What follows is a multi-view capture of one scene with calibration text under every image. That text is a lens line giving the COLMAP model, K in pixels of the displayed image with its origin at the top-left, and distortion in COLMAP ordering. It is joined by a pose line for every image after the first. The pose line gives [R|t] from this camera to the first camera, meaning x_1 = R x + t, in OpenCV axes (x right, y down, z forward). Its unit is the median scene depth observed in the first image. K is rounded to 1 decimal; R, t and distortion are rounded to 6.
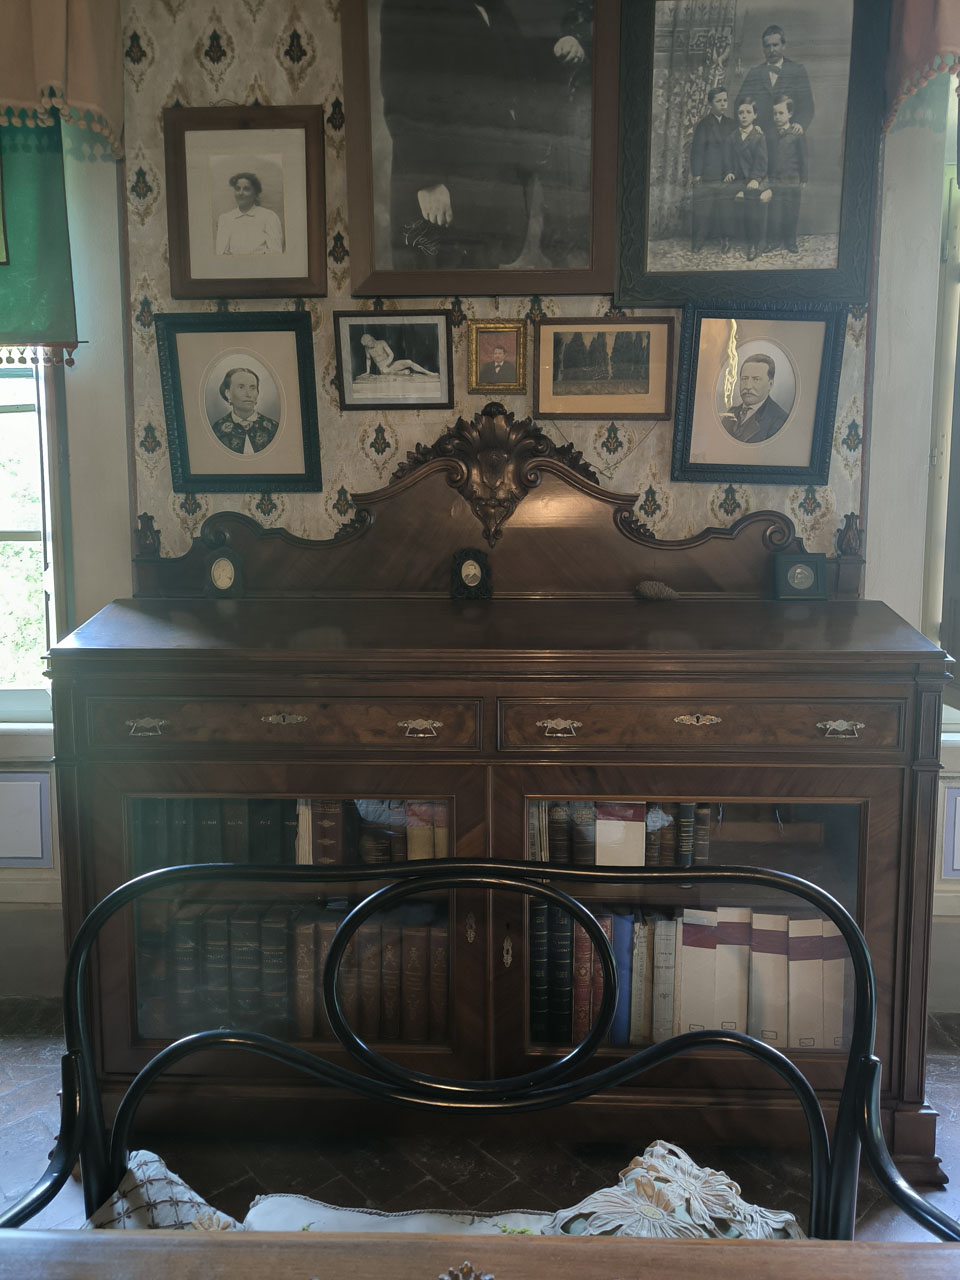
lens RADIAL K [[882.3, 0, 475.1], [0, 882.3, 641.5], [0, 0, 1]] dist [0.052572, -0.035868]
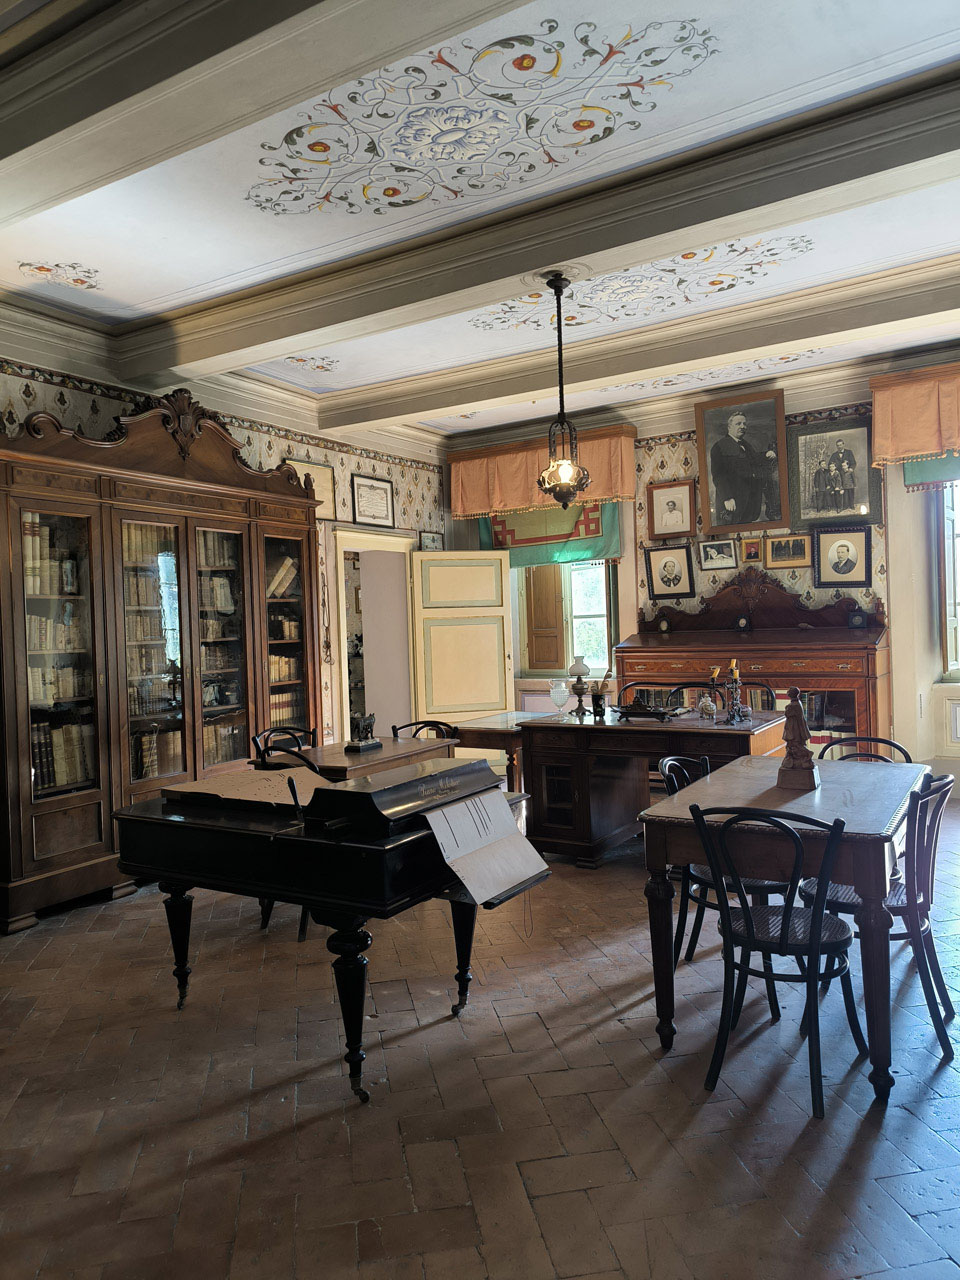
lens RADIAL K [[882.3, 0, 475.1], [0, 882.3, 641.5], [0, 0, 1]] dist [0.052572, -0.035868]
pose [[0.848819, -0.021664, -0.528240, 0.811520], [-0.010562, 0.998266, -0.057912, 0.170367], [0.528579, 0.054736, 0.847118, -2.029620]]
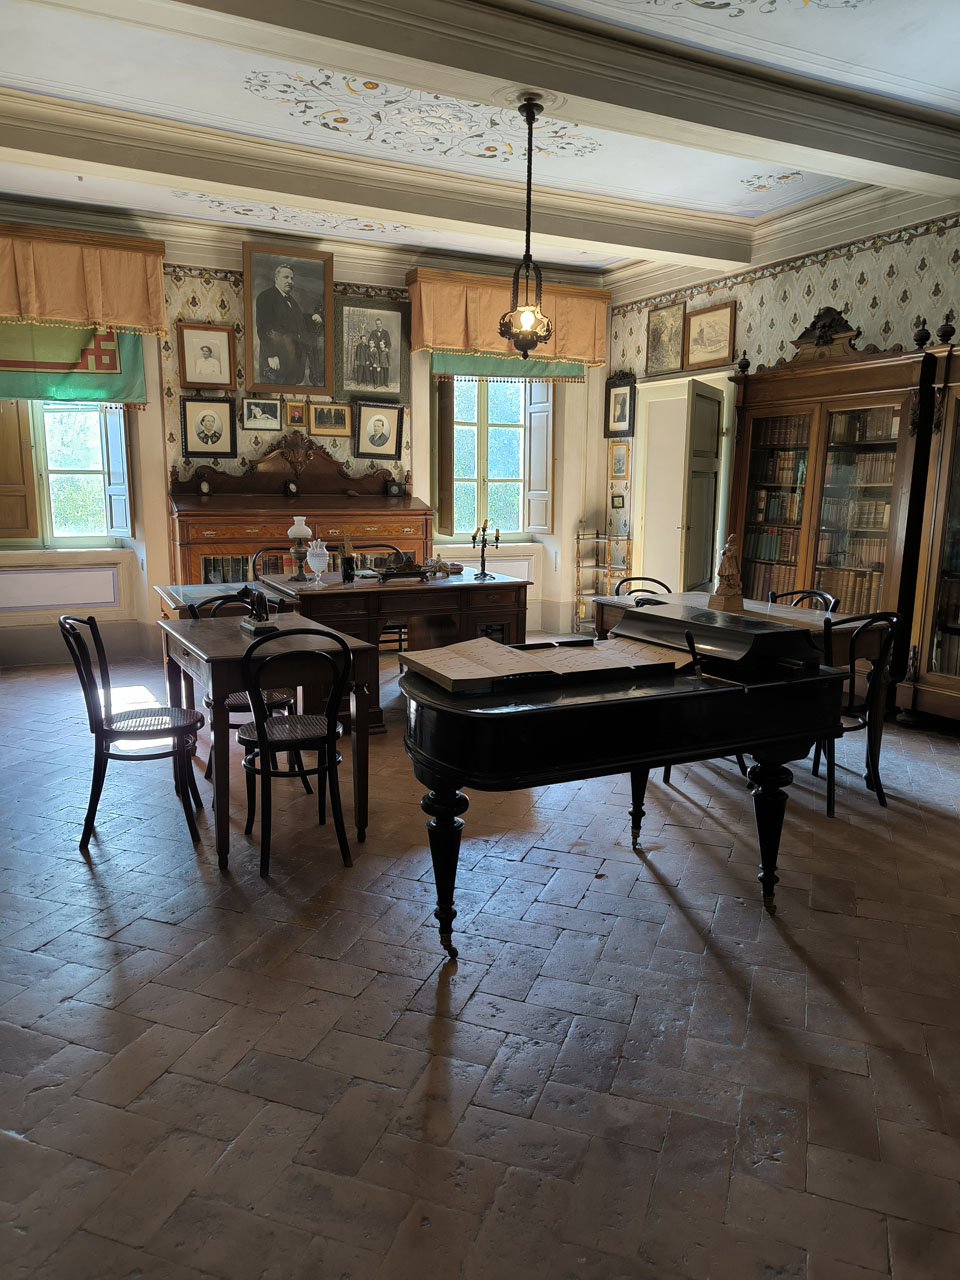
lens RADIAL K [[882.3, 0, 475.1], [0, 882.3, 641.5], [0, 0, 1]] dist [0.052572, -0.035868]
pose [[0.896909, -0.071772, 0.436352, -0.797686], [0.035284, 0.995210, 0.091170, 0.190474], [-0.440805, -0.066375, 0.895145, -2.002952]]
